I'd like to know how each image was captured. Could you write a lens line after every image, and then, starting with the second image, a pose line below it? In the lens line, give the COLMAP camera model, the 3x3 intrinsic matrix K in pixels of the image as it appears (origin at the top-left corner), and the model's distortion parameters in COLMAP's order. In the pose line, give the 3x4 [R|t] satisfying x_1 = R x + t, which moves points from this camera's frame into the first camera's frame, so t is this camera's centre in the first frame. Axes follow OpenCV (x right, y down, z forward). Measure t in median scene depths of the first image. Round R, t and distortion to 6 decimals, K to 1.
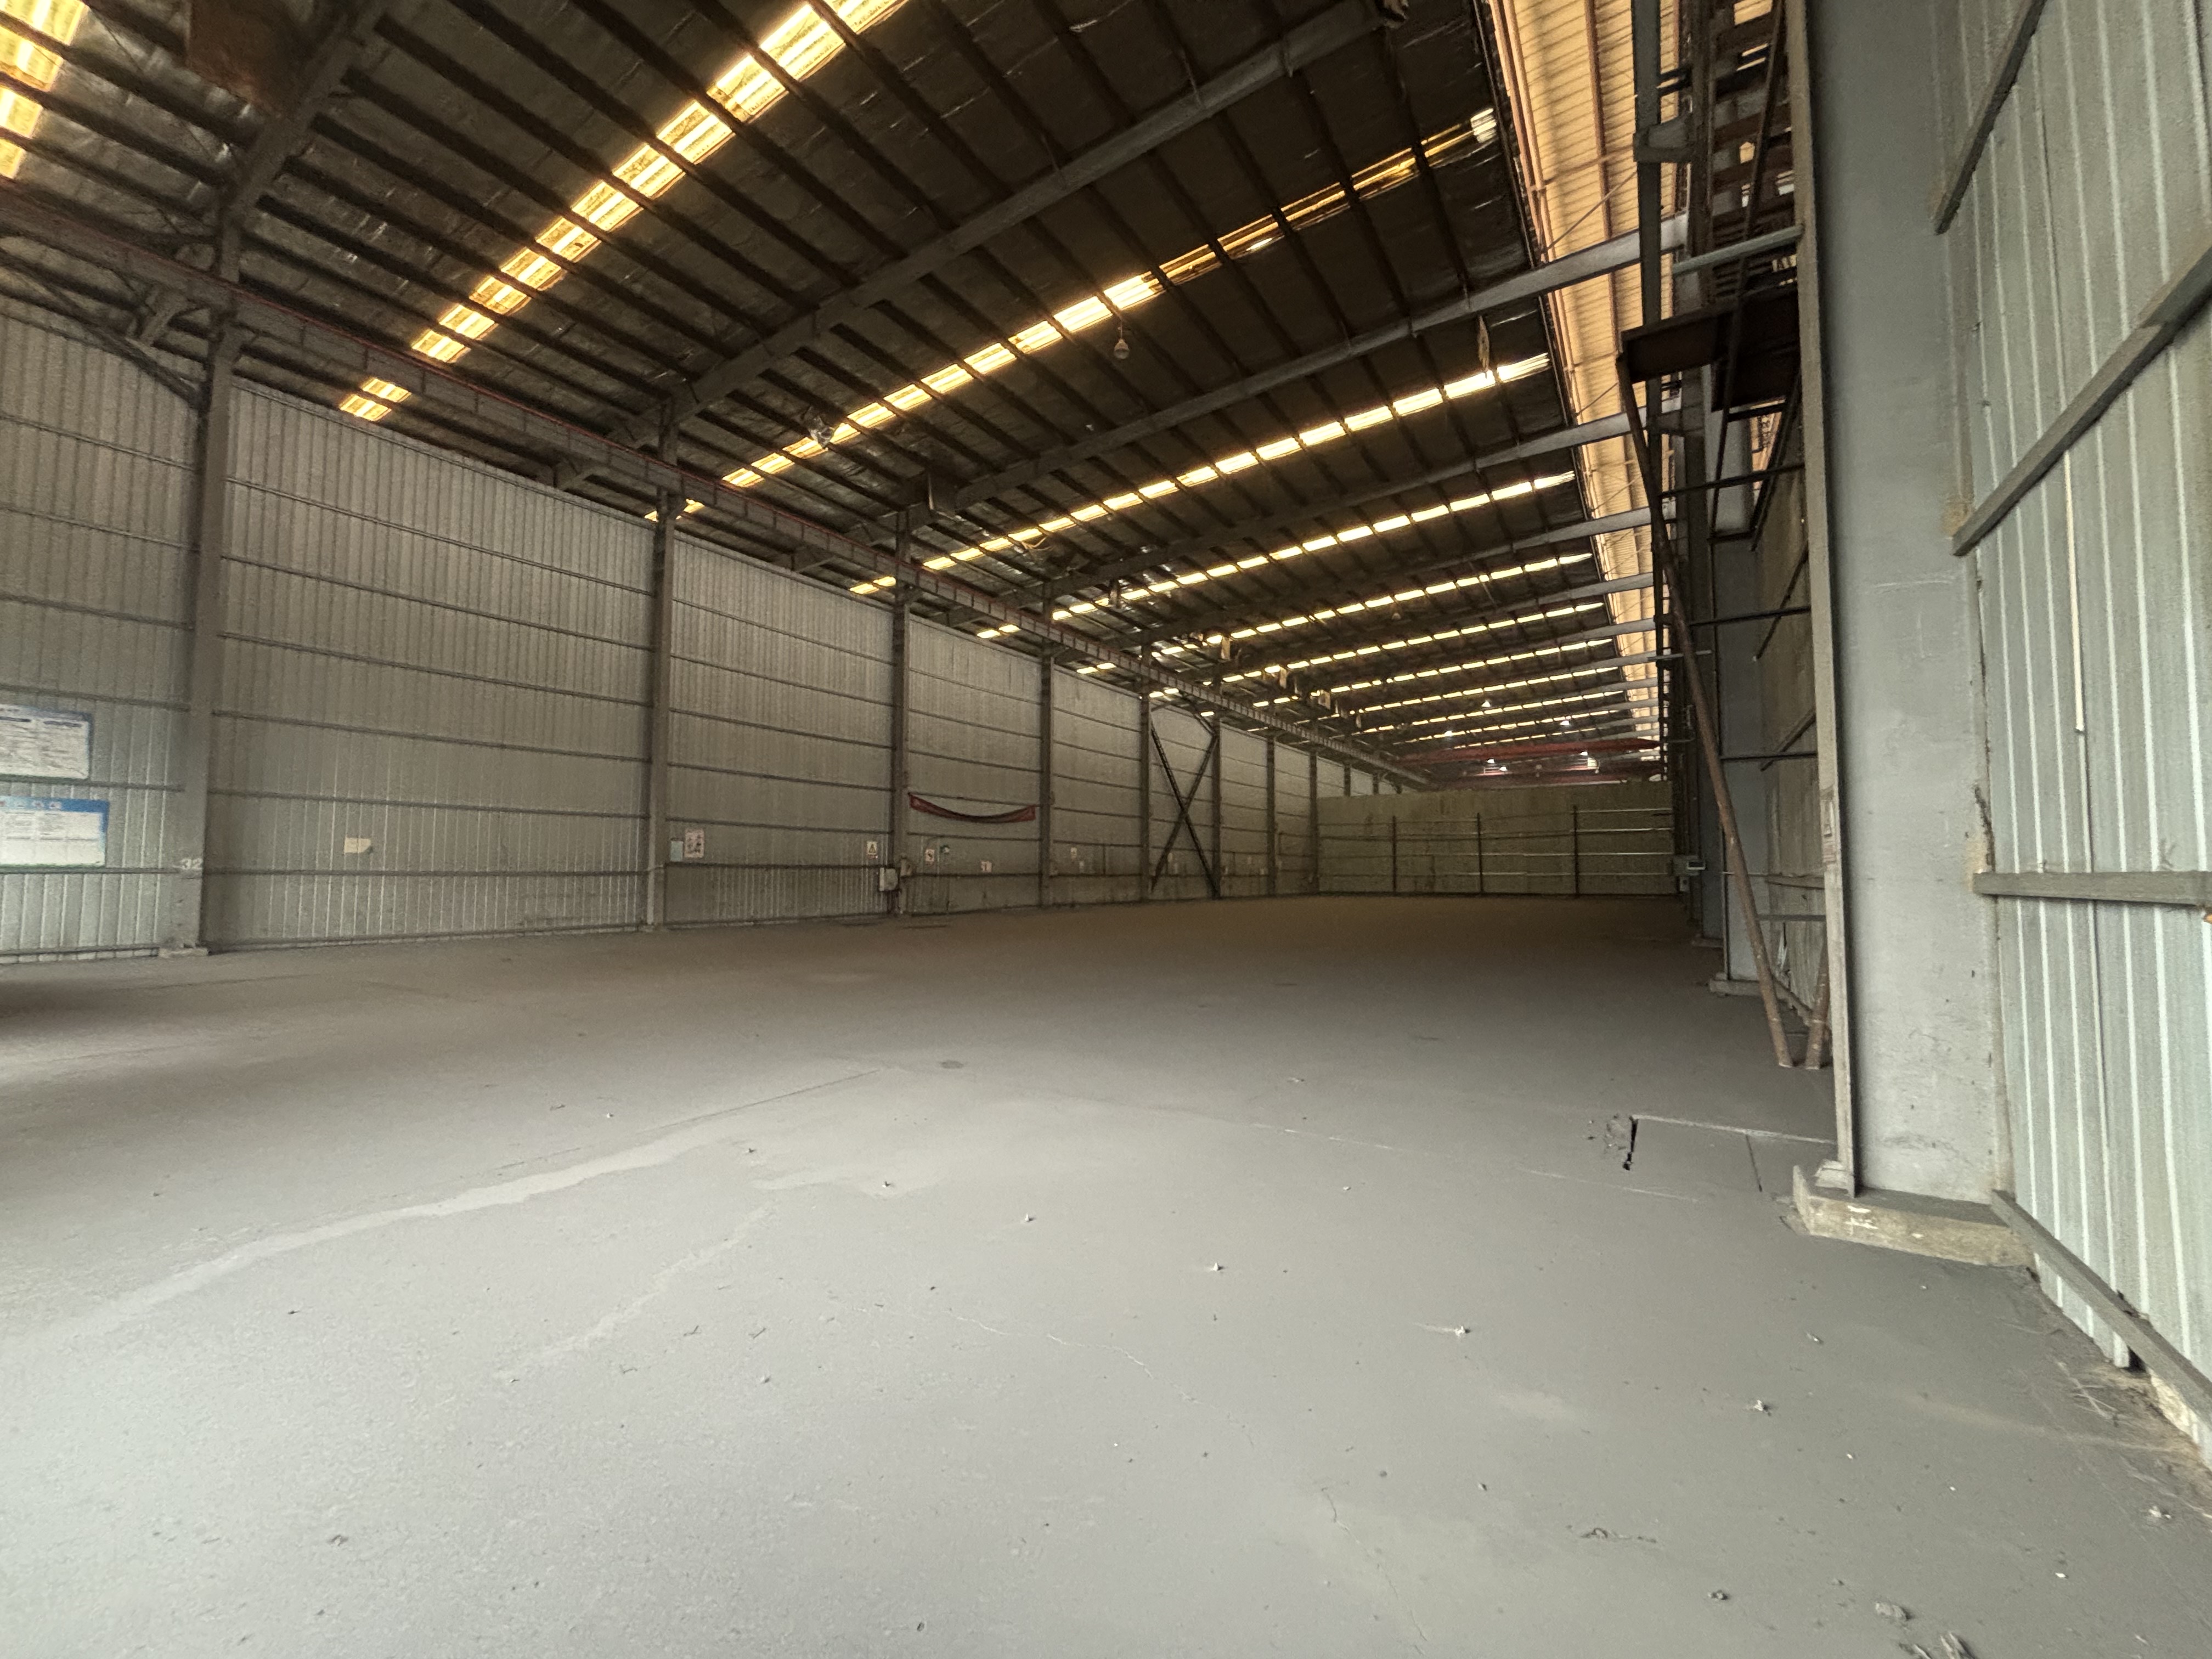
lens RADIAL K [[869.2, 0, 1111.7], [0, 869.2, 825.1], [0, 0, 1]] dist [0.002705, 0.000025]
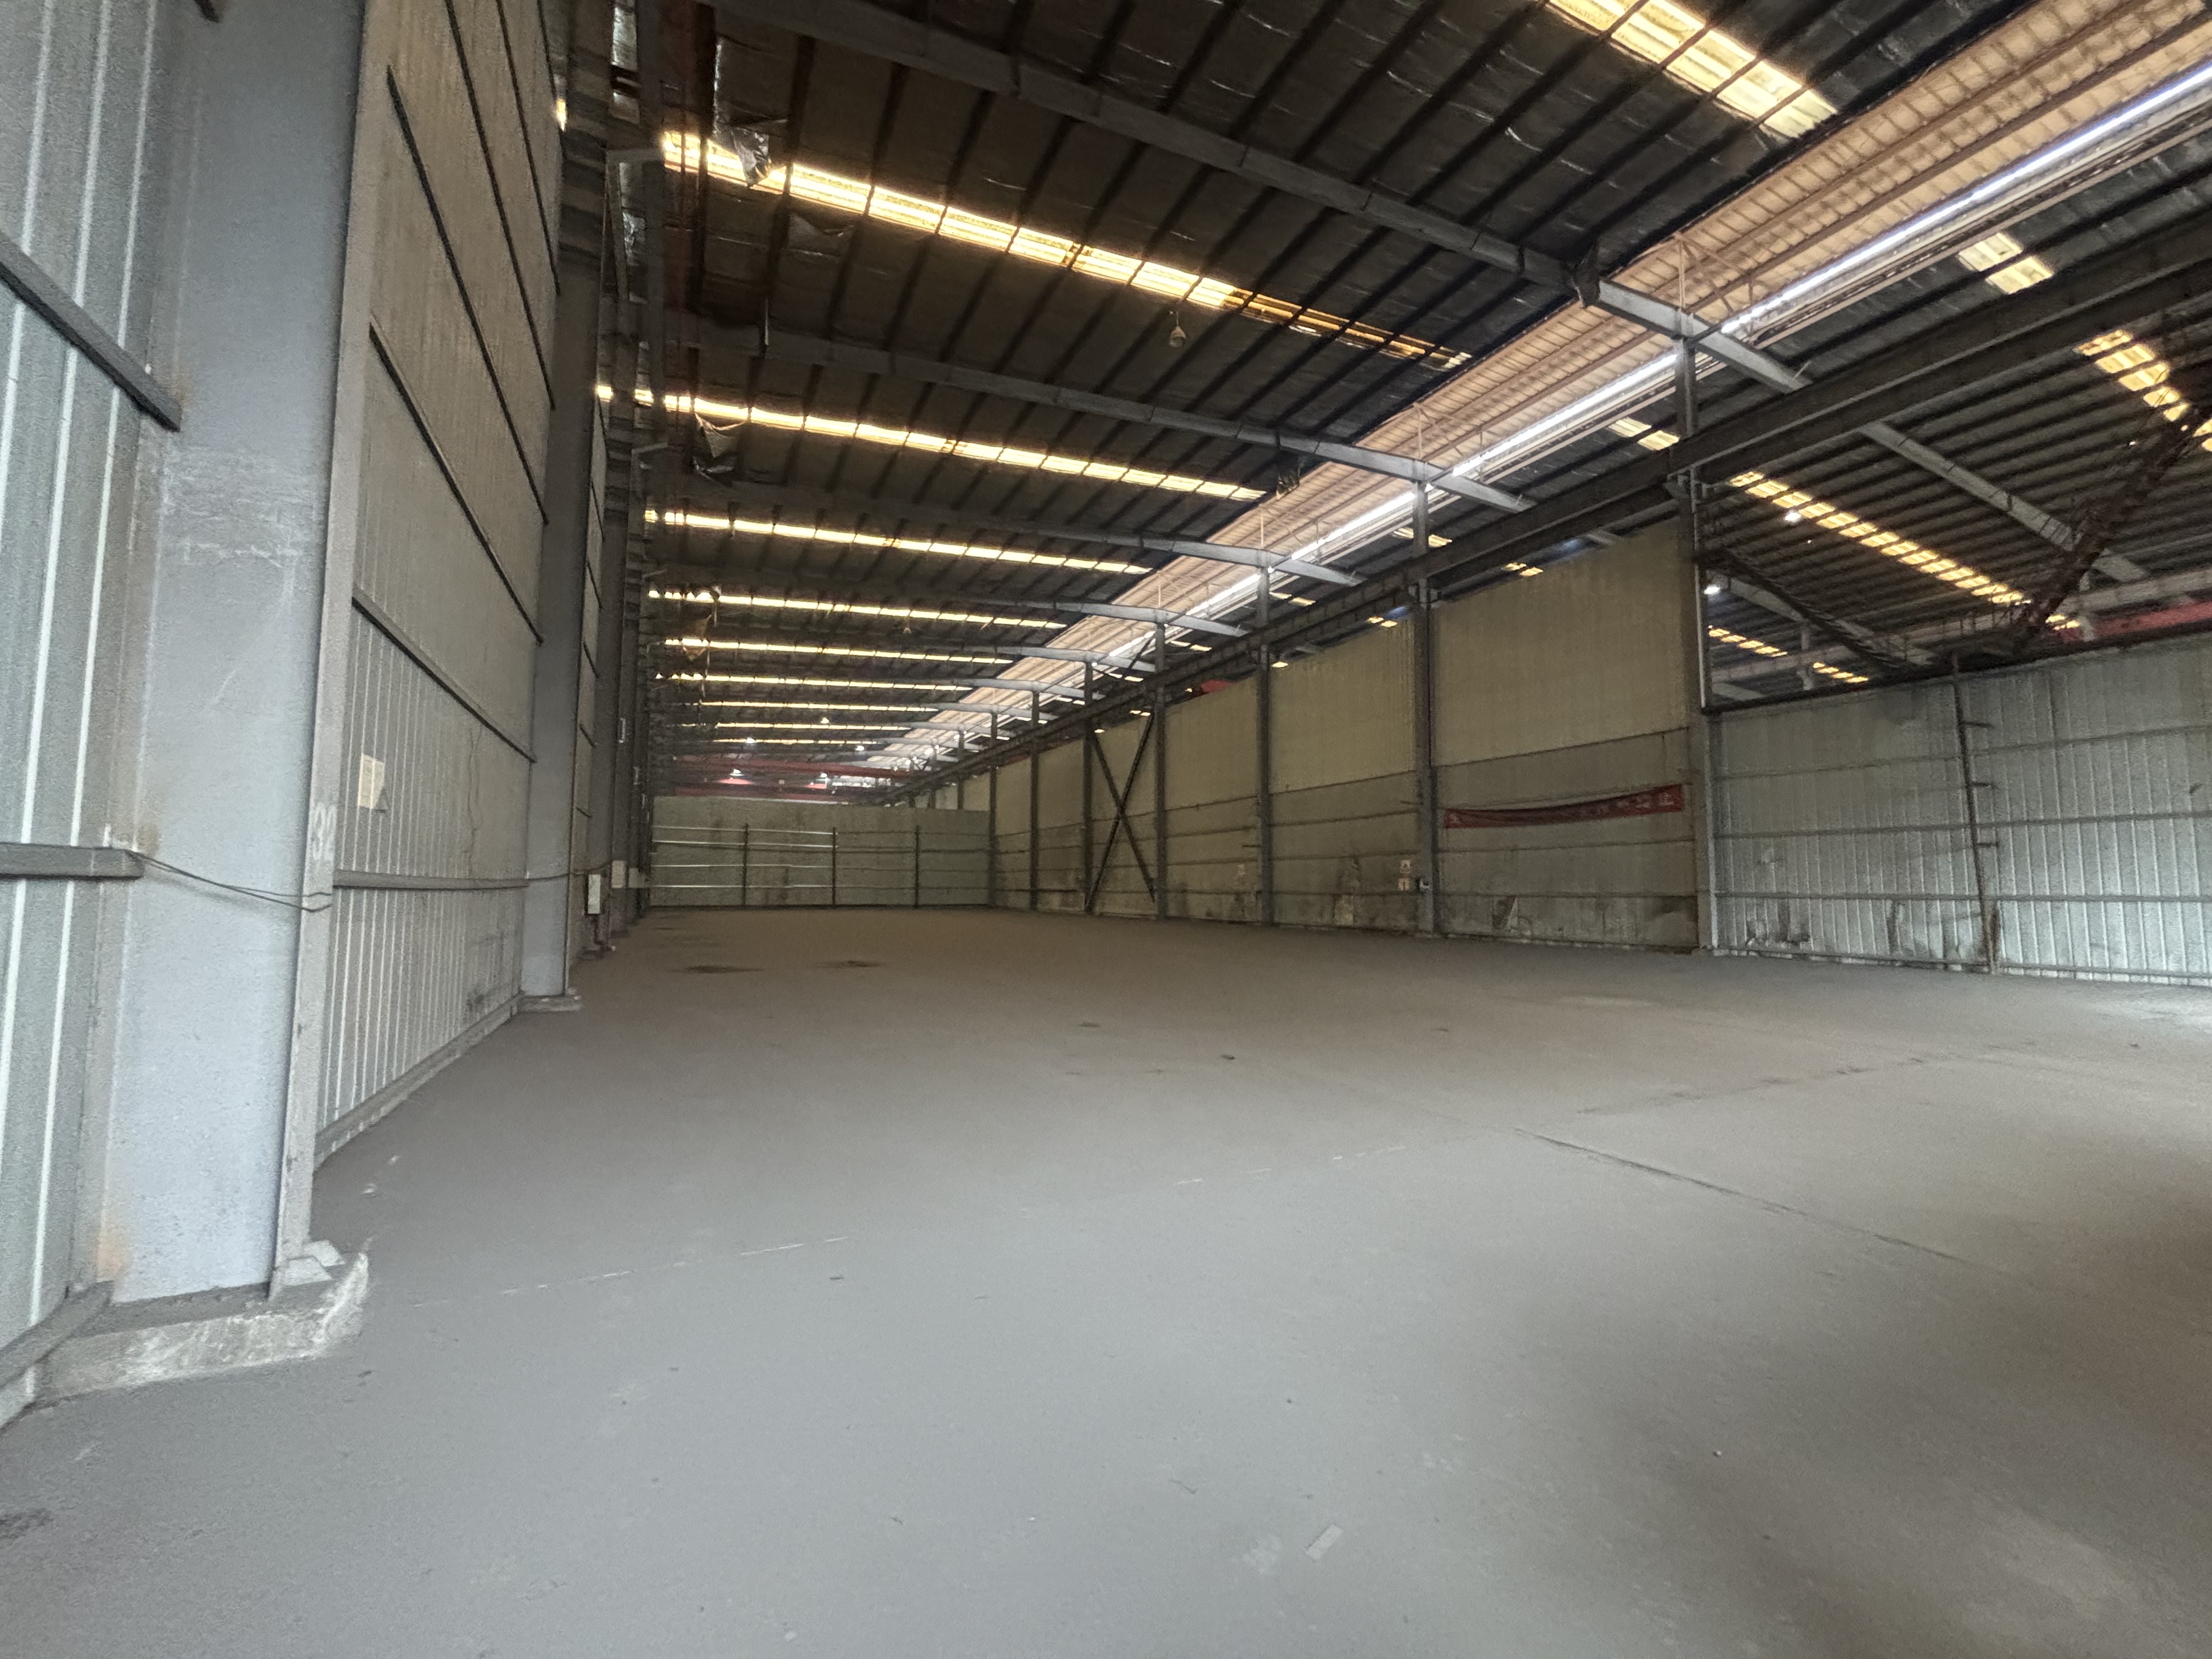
lens RADIAL K [[869.2, 0, 1111.7], [0, 869.2, 825.1], [0, 0, 1]] dist [0.002705, 0.000025]
pose [[0.536491, 0.063860, 0.841486, -0.332106], [-0.053207, 0.997709, -0.041793, 0.012266], [-0.842227, -0.022352, 0.538660, 0.223883]]
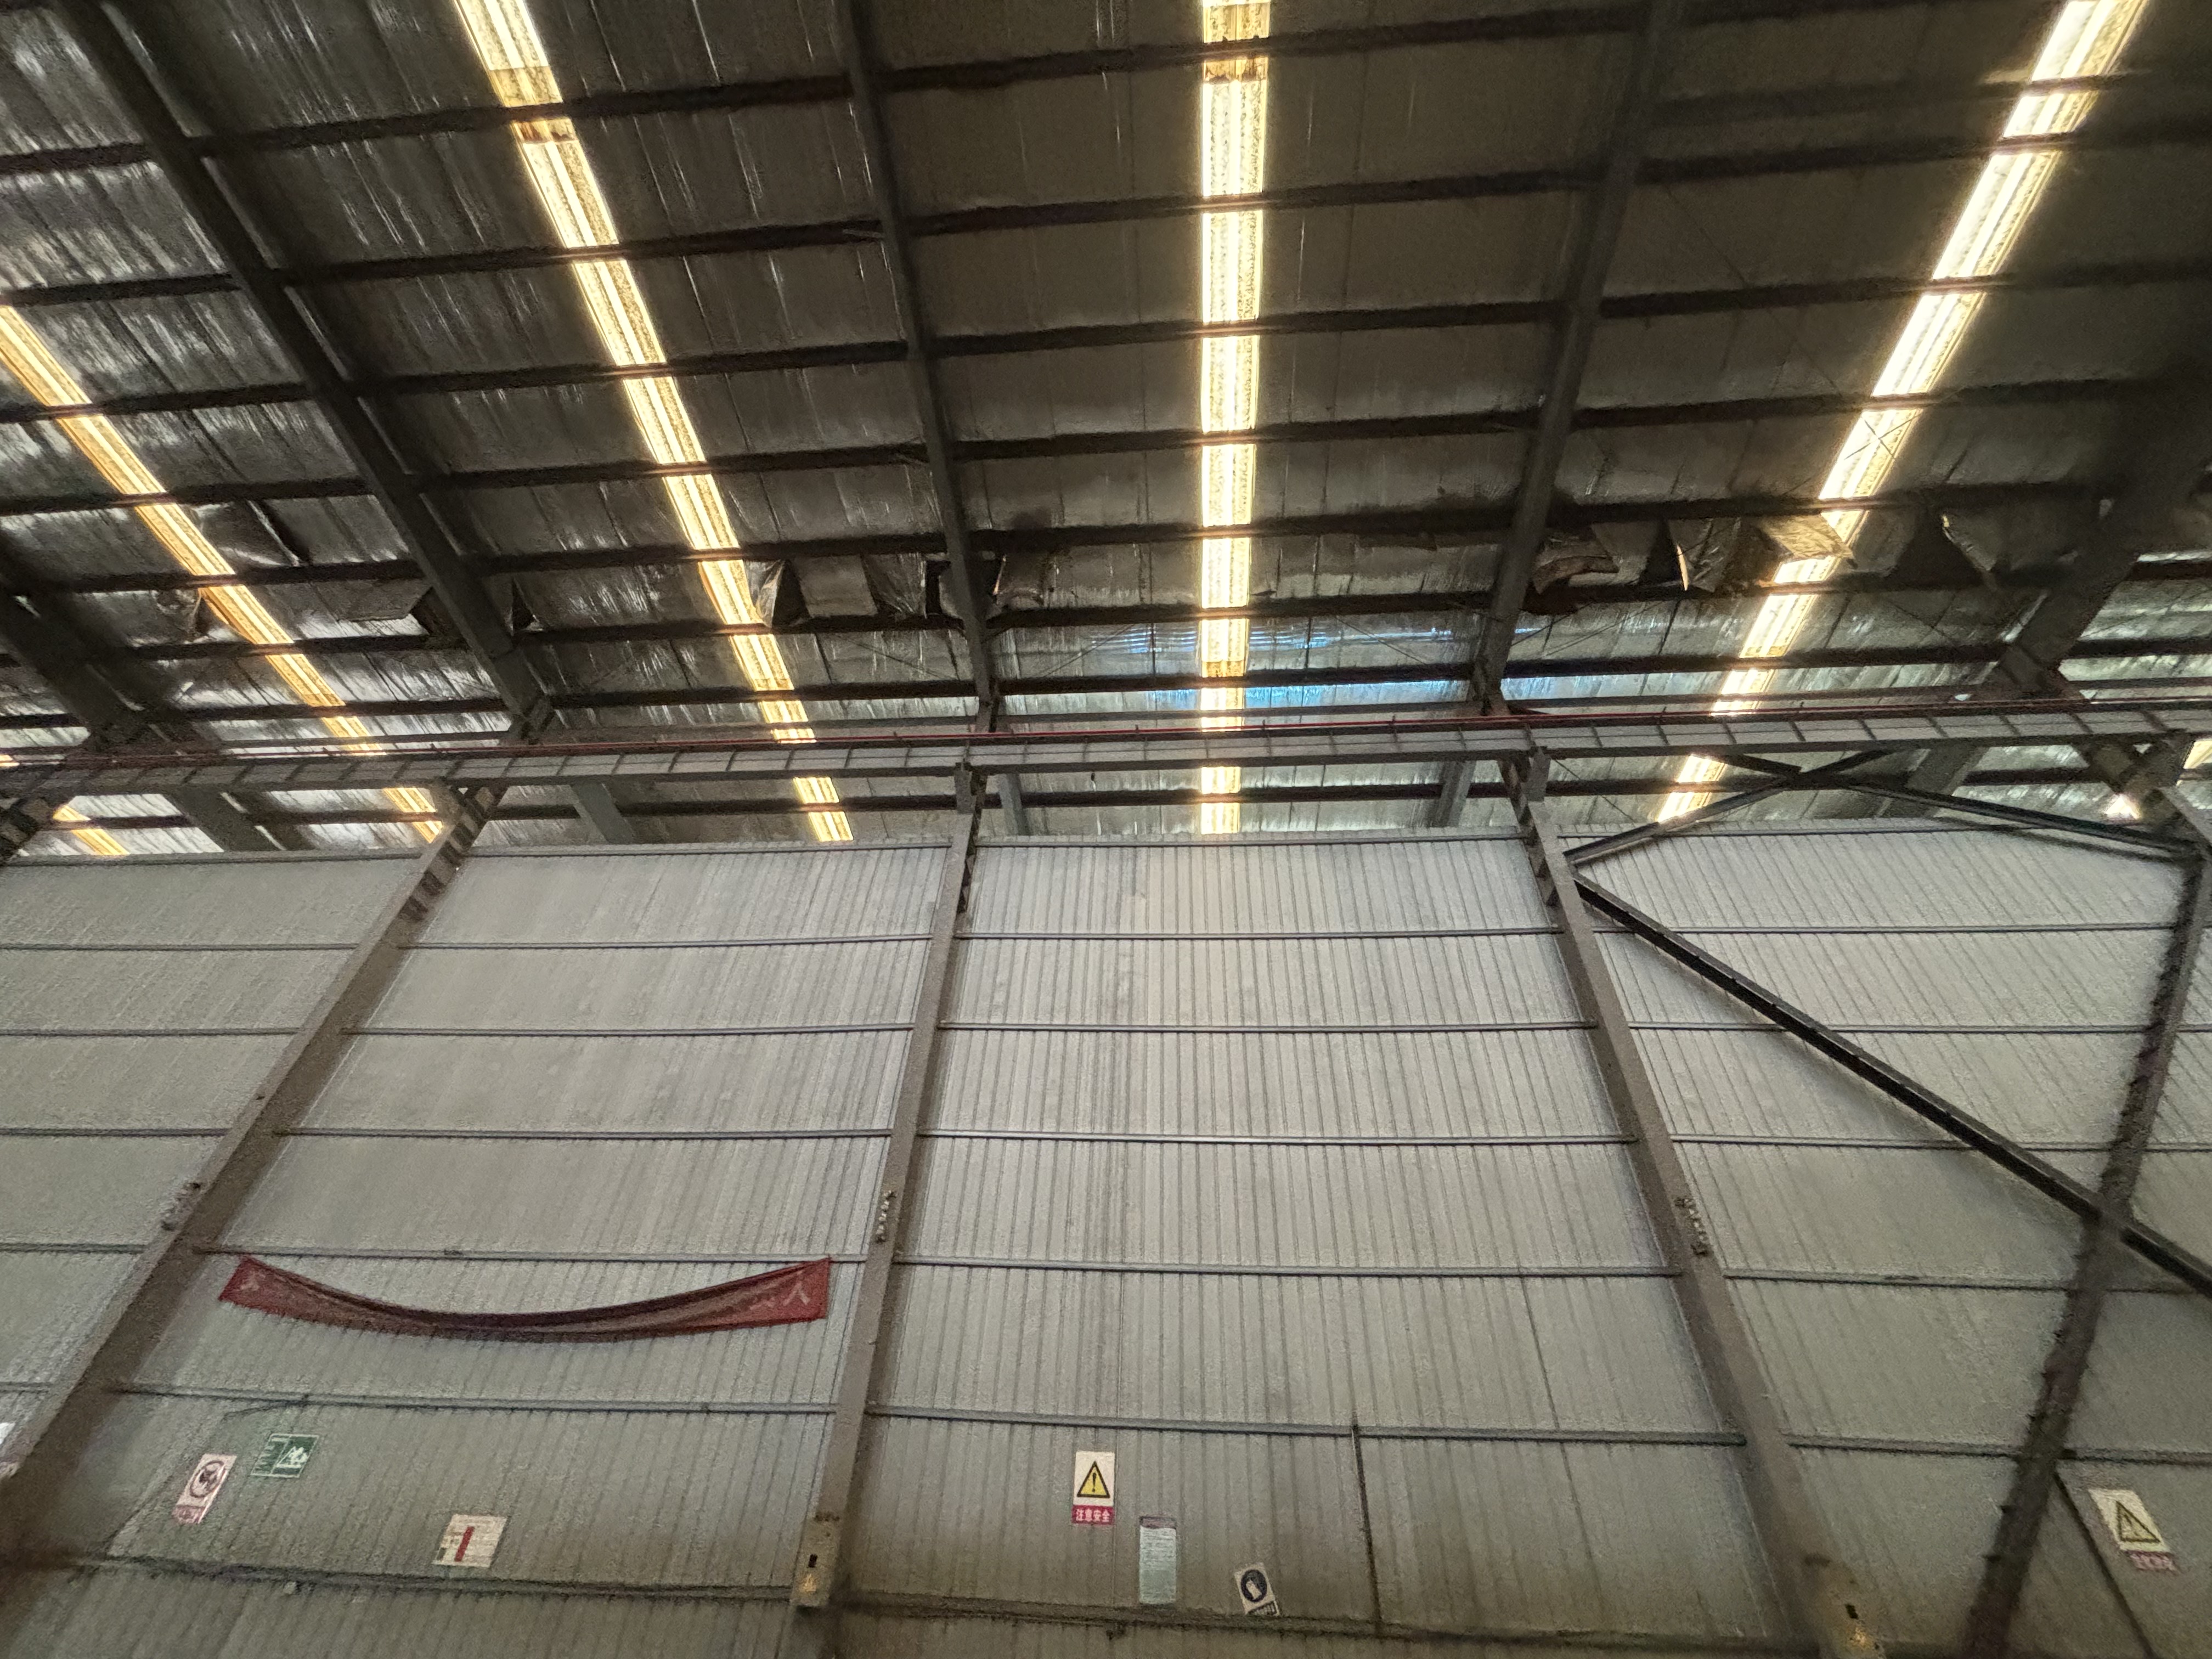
lens RADIAL K [[898.2, 0, 1104.9], [0, 898.2, 839.2], [0, 0, 1]] dist [-0.007385, 0.000239]
pose [[0.458930, -0.566267, -0.684635, 0.167467], [0.009432, 0.773637, -0.633559, 0.040322], [0.888423, 0.284302, 0.360386, 0.724208]]
